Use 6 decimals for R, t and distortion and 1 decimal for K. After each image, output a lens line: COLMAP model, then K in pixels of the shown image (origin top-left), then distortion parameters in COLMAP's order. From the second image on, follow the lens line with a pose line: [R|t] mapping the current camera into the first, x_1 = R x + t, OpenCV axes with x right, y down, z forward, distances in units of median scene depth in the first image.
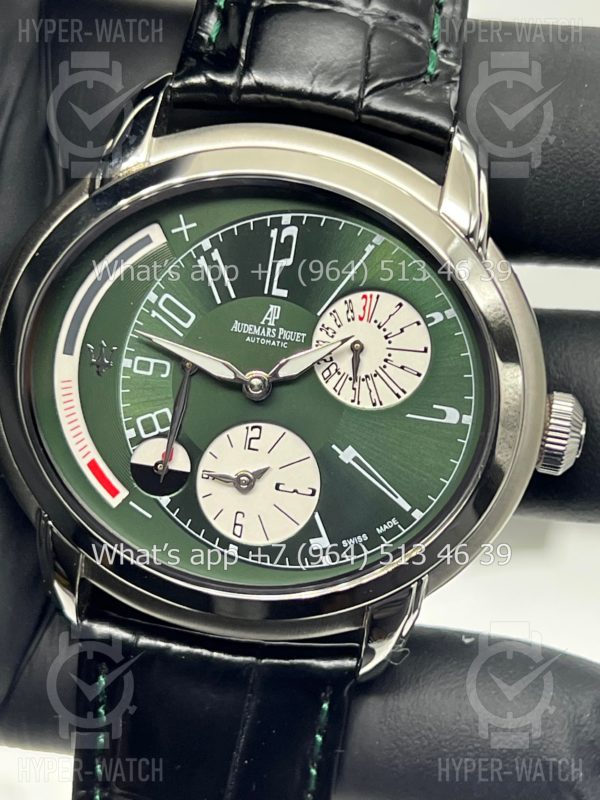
lens RADIAL K [[1831.4, 0, 286.9], [0, 1831.4, 391.6], [0, 0, 1]] dist [0.207111, 0.000000]
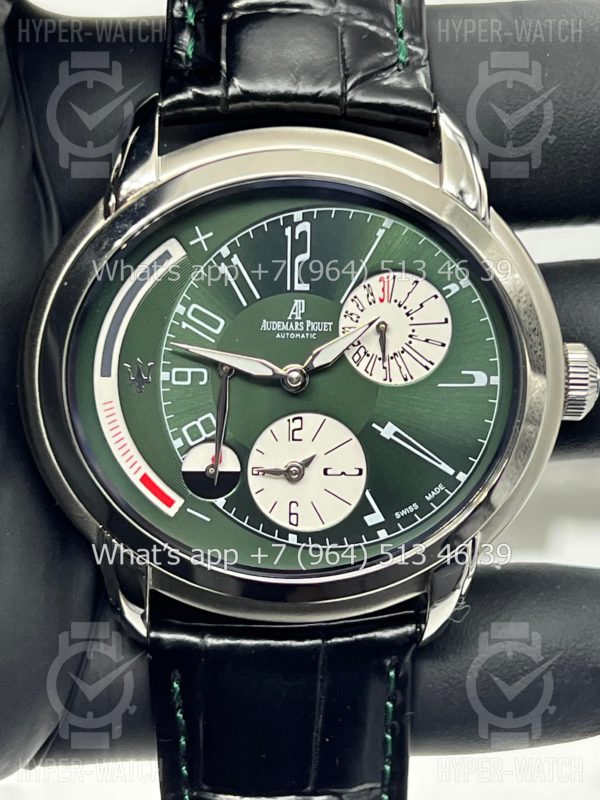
lens RADIAL K [[1831.4, 0, 302.6], [0, 1831.4, 397.3], [0, 0, 1]] dist [0.207111, 0.000000]
pose [[0.979953, -0.151306, 0.129613, -0.147054], [0.151982, 0.988372, 0.004710, 0.003129], [-0.128819, 0.015083, 0.991553, -0.031778]]
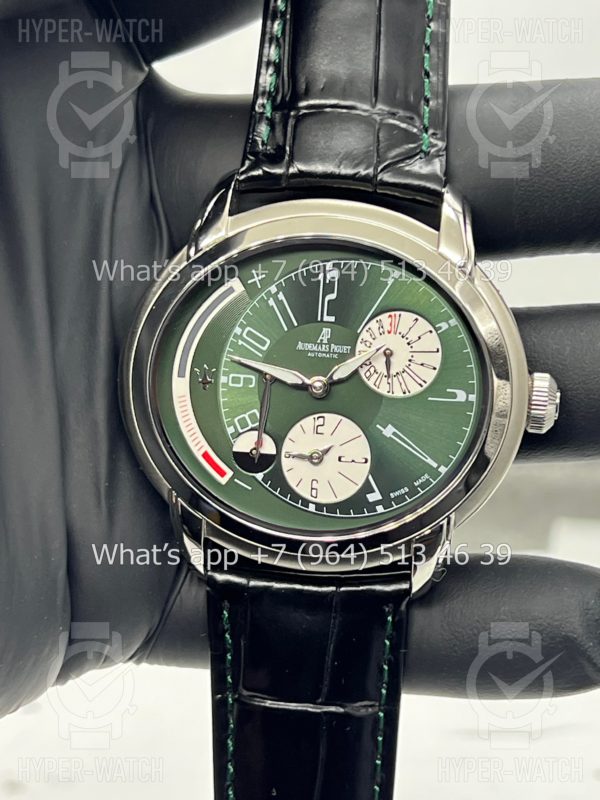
lens RADIAL K [[1831.4, 0, 299.6], [0, 1831.4, 400.4], [0, 0, 1]] dist [0.207111, 0.000000]
pose [[0.995625, -0.088896, -0.028795, 0.008302], [0.087924, 0.995566, -0.033434, 0.051731], [0.031640, 0.030756, 0.999026, -0.382555]]
